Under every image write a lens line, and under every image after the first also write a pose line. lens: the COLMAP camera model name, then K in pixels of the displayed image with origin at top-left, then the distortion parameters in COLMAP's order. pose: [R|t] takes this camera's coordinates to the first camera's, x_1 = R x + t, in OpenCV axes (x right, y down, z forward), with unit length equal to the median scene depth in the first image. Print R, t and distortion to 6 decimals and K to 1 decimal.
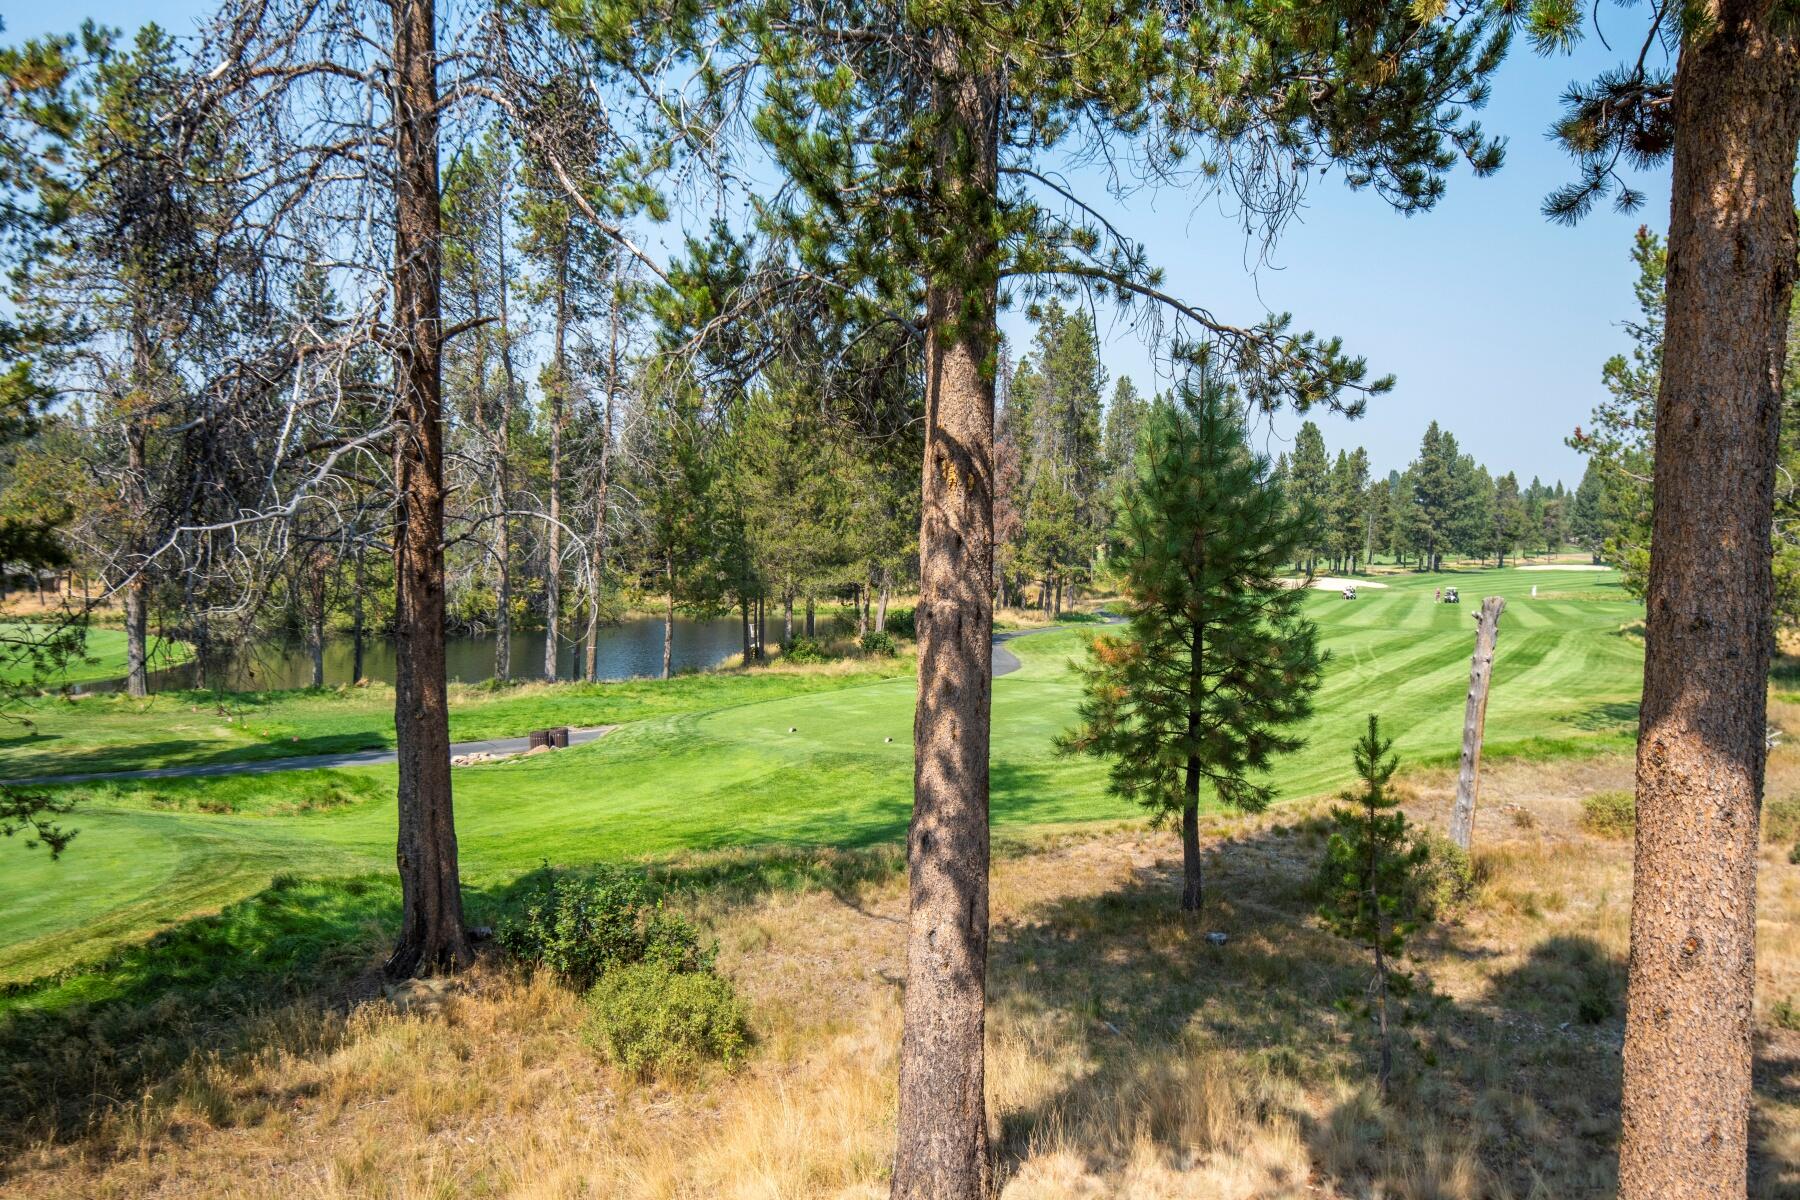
lens RADIAL K [[1463.4, 0, 902.3], [0, 1463.4, 615.4], [0, 0, 1]] dist [0.011315, -0.010070]
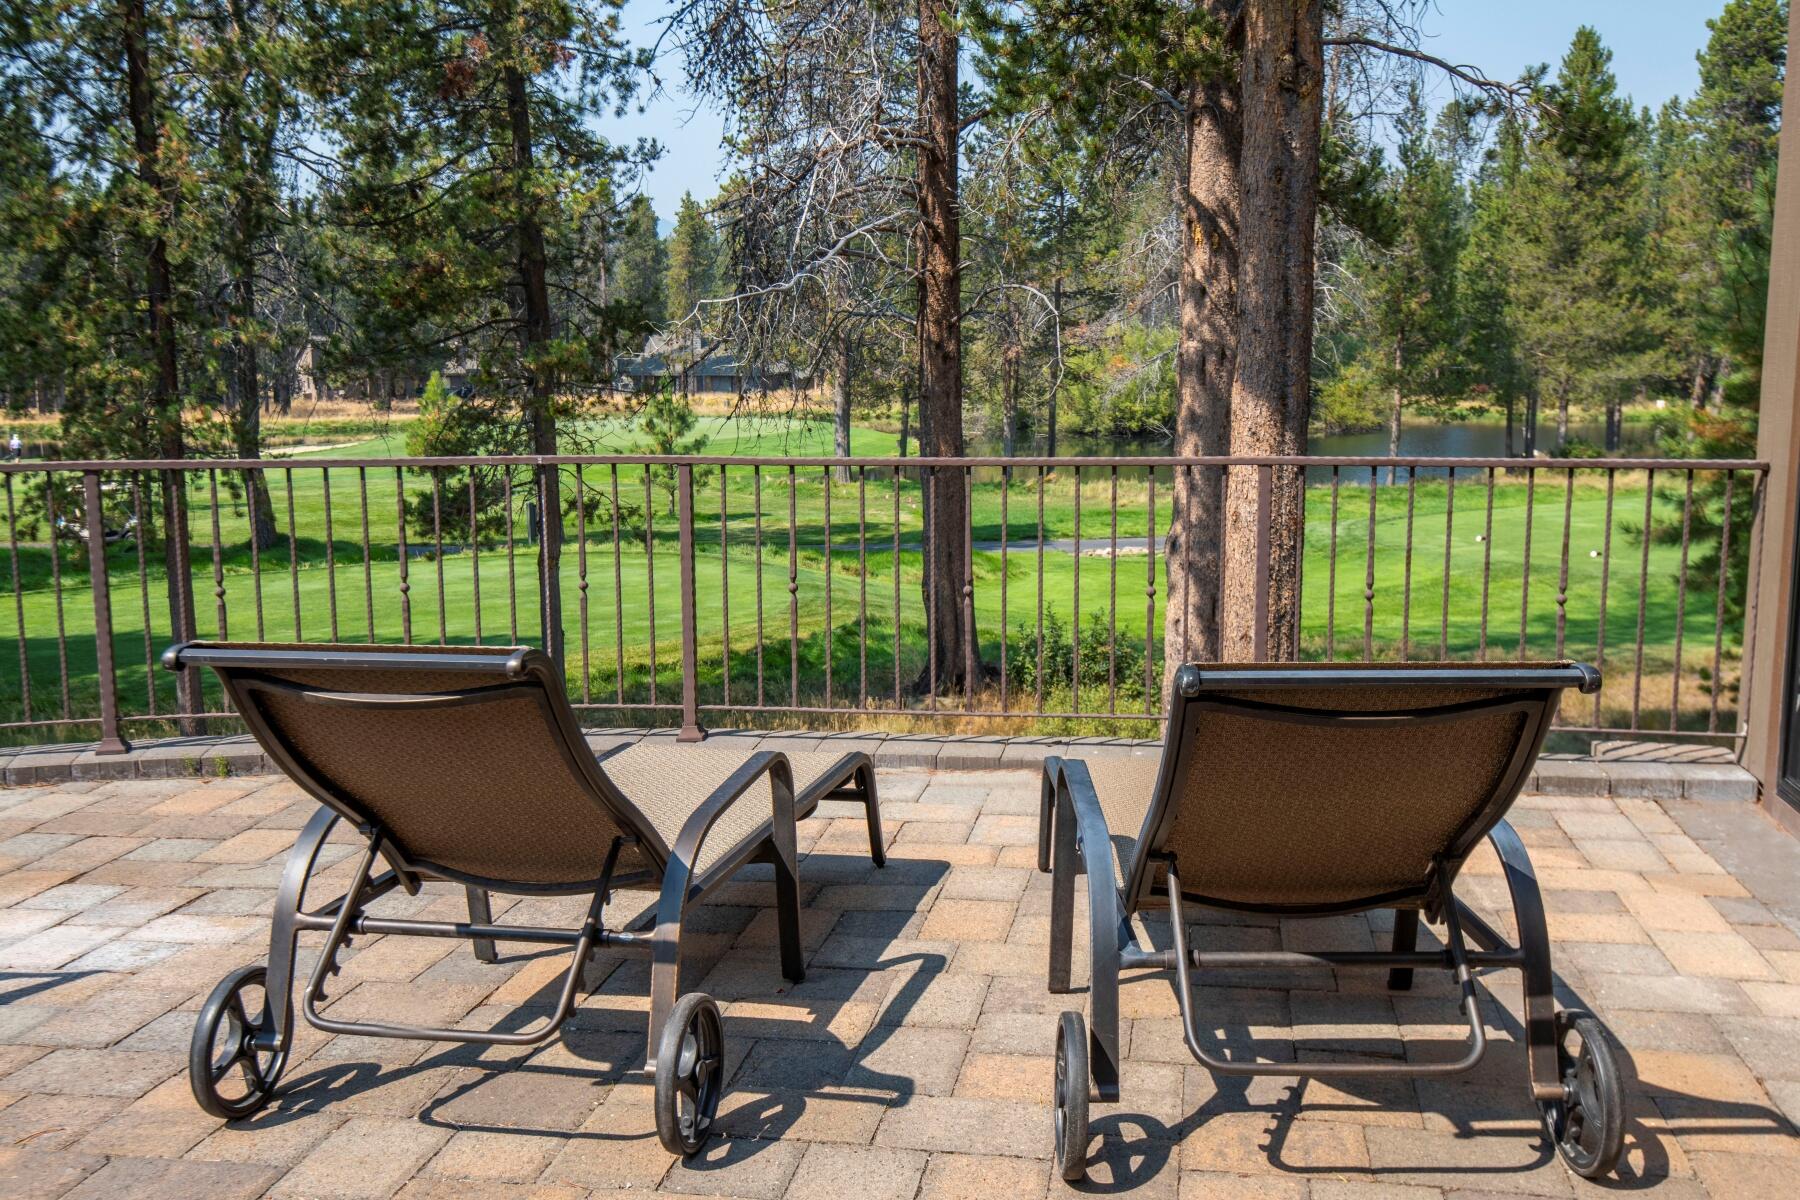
lens RADIAL K [[1766.5, 0, 897.9], [0, 1766.5, 597.2], [0, 0, 1]] dist [0.057579, 0.000000]
pose [[0.876687, 0.056153, -0.477772, 0.469581], [-0.011267, 0.995288, 0.096302, 0.054367], [0.480928, -0.079044, 0.873189, -0.351748]]
